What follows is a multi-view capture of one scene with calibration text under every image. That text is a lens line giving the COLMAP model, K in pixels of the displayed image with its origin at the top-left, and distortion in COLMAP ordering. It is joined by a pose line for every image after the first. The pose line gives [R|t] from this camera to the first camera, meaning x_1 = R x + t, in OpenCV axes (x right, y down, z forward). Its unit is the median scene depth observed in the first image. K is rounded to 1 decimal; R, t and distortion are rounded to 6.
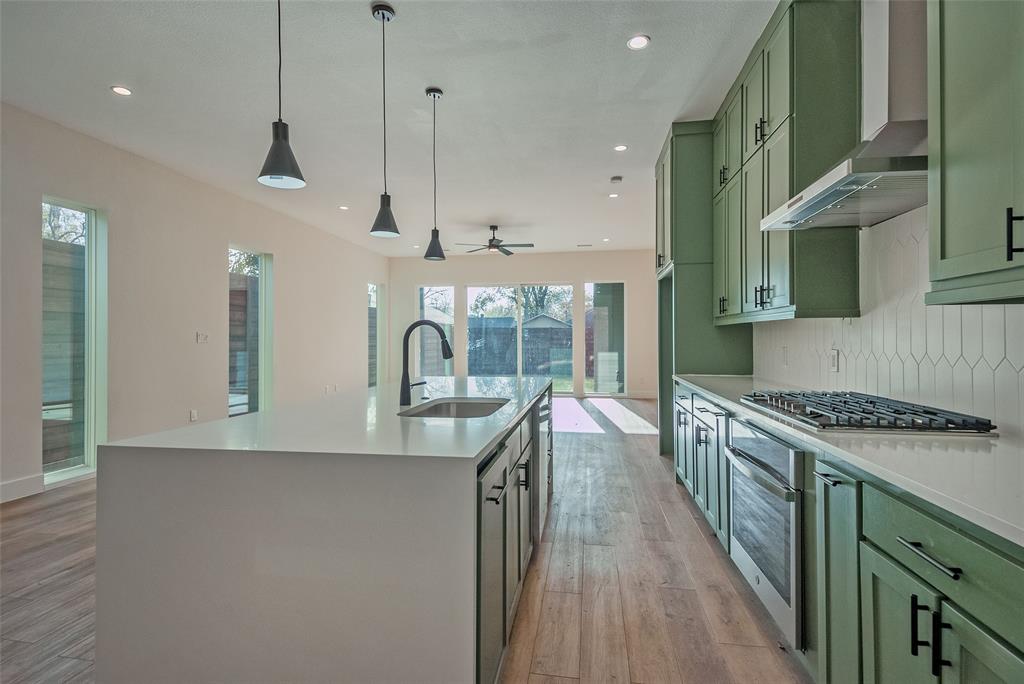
lens RADIAL K [[503.2, 0, 512.0], [0, 503.2, 342.0], [0, 0, 1]] dist [0.000681, 0.000146]
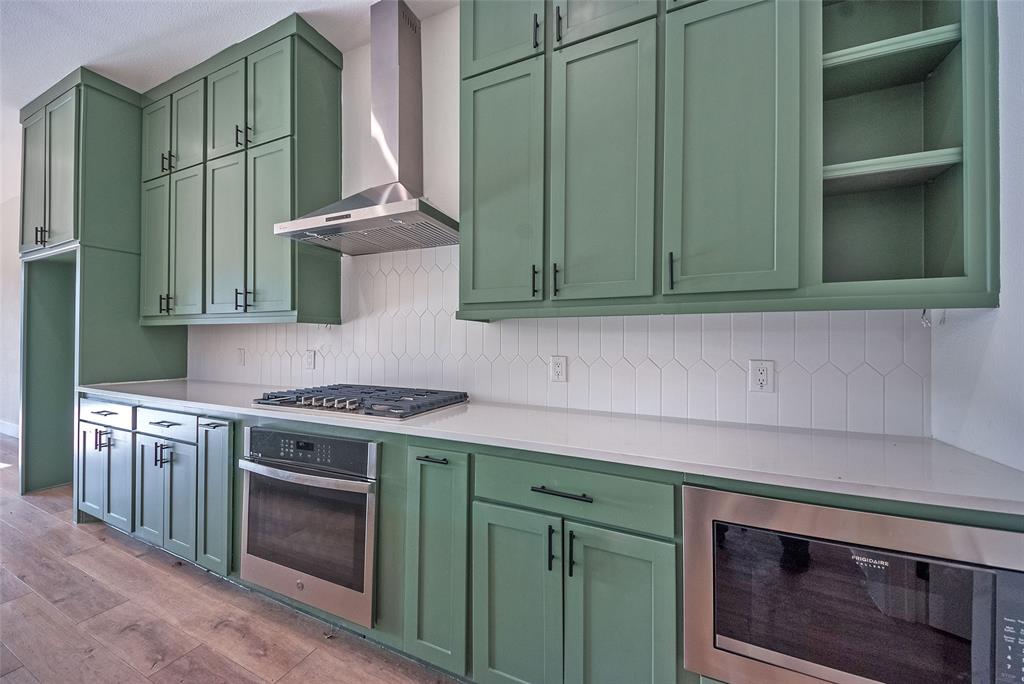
lens RADIAL K [[367.0, 0, 512.0], [0, 367.0, 342.0], [0, 0, 1]] dist [0.019938, -0.009284]
pose [[0.272599, 0.009754, 0.962078, -0.082712], [-0.001758, 0.999952, -0.009640, 0.002213], [-0.962126, 0.000937, 0.272603, 0.325385]]
